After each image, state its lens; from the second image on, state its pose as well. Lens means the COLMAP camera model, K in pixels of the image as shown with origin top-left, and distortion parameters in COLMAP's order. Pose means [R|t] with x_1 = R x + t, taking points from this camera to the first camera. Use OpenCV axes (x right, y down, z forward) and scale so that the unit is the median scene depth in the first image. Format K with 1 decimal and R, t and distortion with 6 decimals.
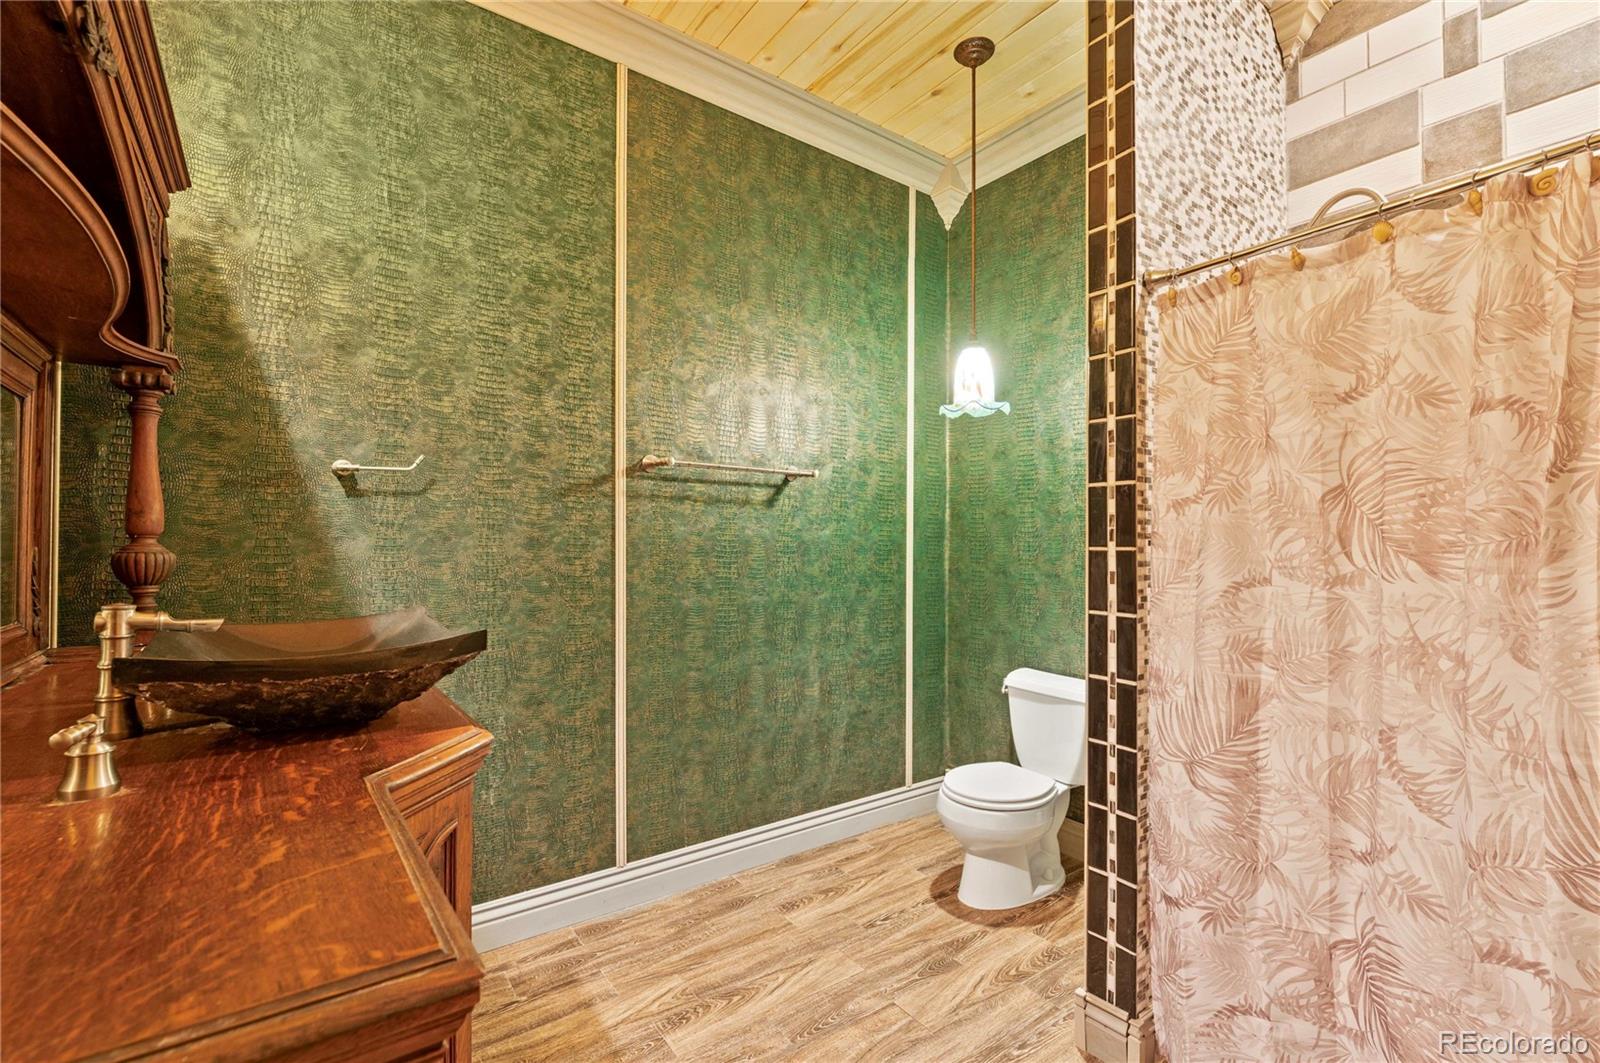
lens RADIAL K [[705.0, 0, 795.0], [0, 705.0, 531.8], [0, 0, 1]] dist [0.022708, -0.004935]
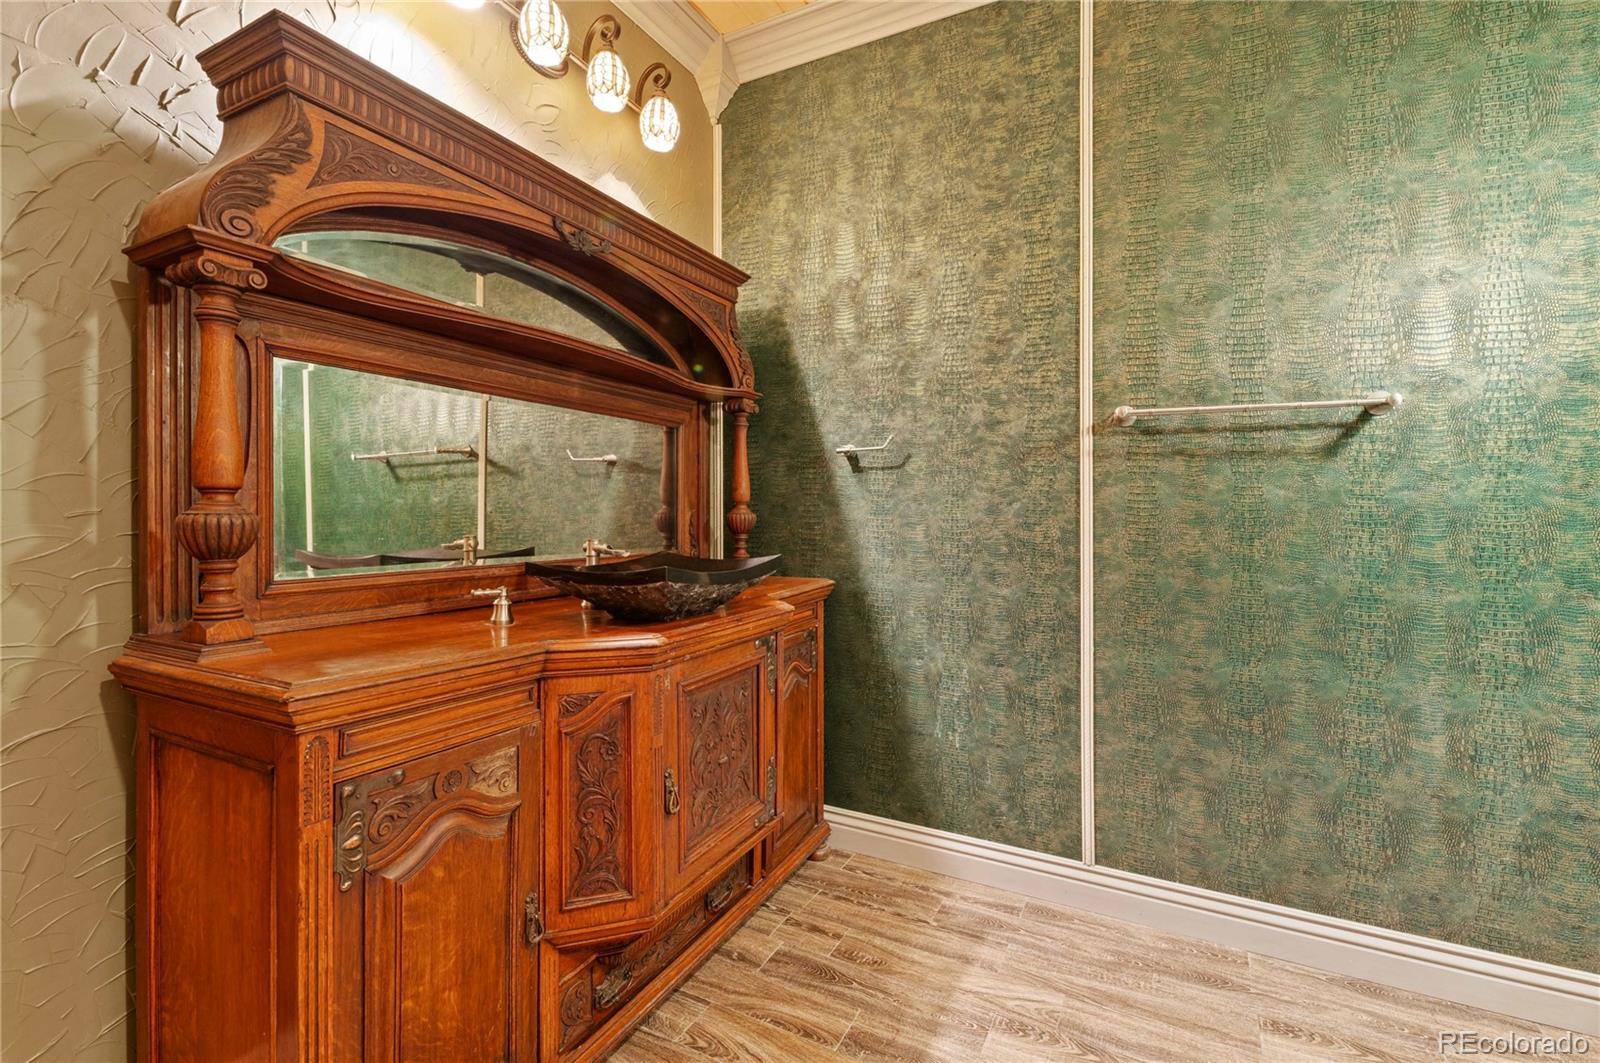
lens RADIAL K [[705.0, 0, 801.2], [0, 705.0, 520.5], [0, 0, 1]] dist [0.022708, -0.004935]
pose [[0.469098, 0.011501, -0.883071, 0.389239], [0.006591, 0.999842, 0.016523, 0.013554], [0.883122, -0.013571, 0.468948, 0.258466]]
